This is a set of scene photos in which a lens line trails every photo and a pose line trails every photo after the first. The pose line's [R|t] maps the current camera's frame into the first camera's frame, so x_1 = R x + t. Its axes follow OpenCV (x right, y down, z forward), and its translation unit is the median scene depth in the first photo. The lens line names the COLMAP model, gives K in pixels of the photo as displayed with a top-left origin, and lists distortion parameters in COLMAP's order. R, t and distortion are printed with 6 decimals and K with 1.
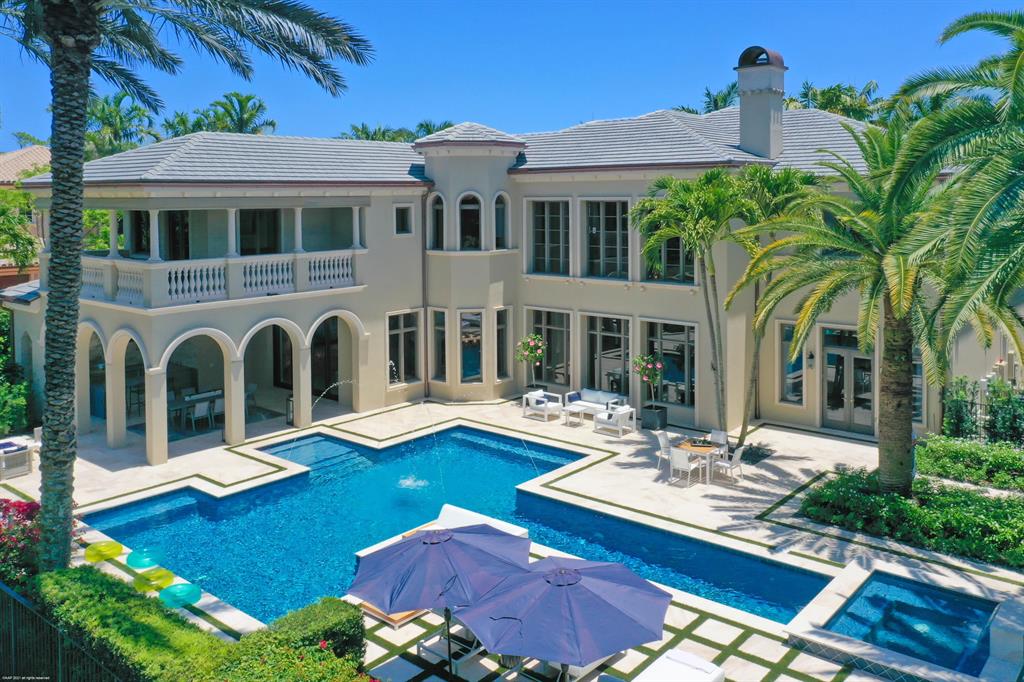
lens RADIAL K [[833.8, 0, 556.2], [0, 833.8, 278.1], [0, 0, 1]] dist [0.004317, -0.010684]
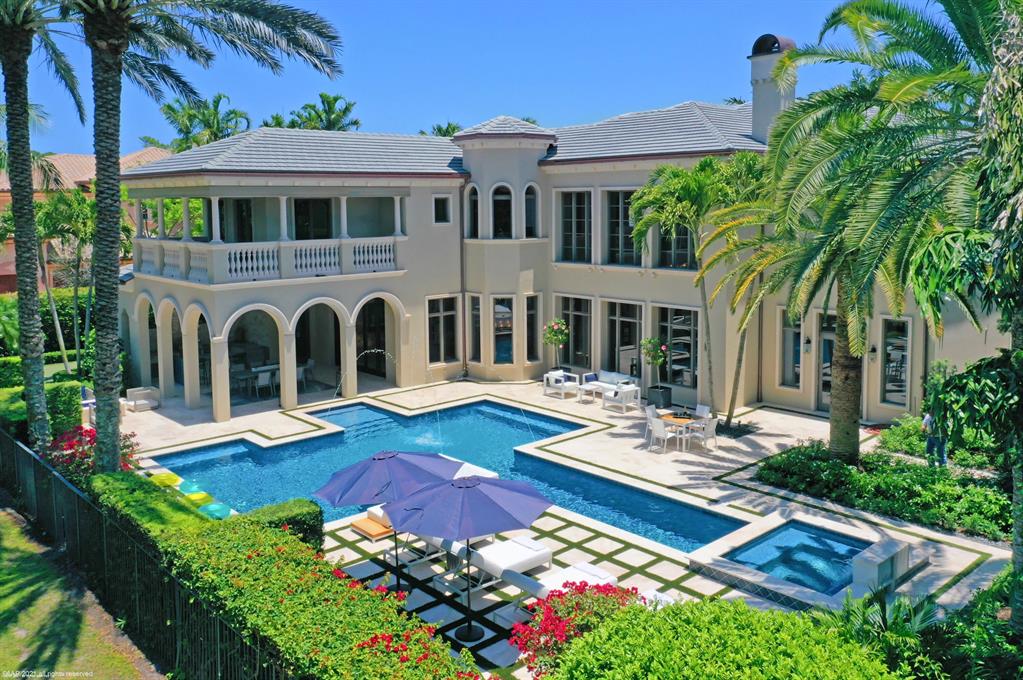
lens RADIAL K [[833.0, 0, 508.4], [0, 833.0, 342.0], [0, 0, 1]] dist [0.004317, -0.010684]
pose [[0.987811, 0.030430, -0.152655, 0.107434], [-0.018856, 0.996876, 0.076703, 0.024580], [0.154512, -0.072890, 0.985299, -0.077987]]
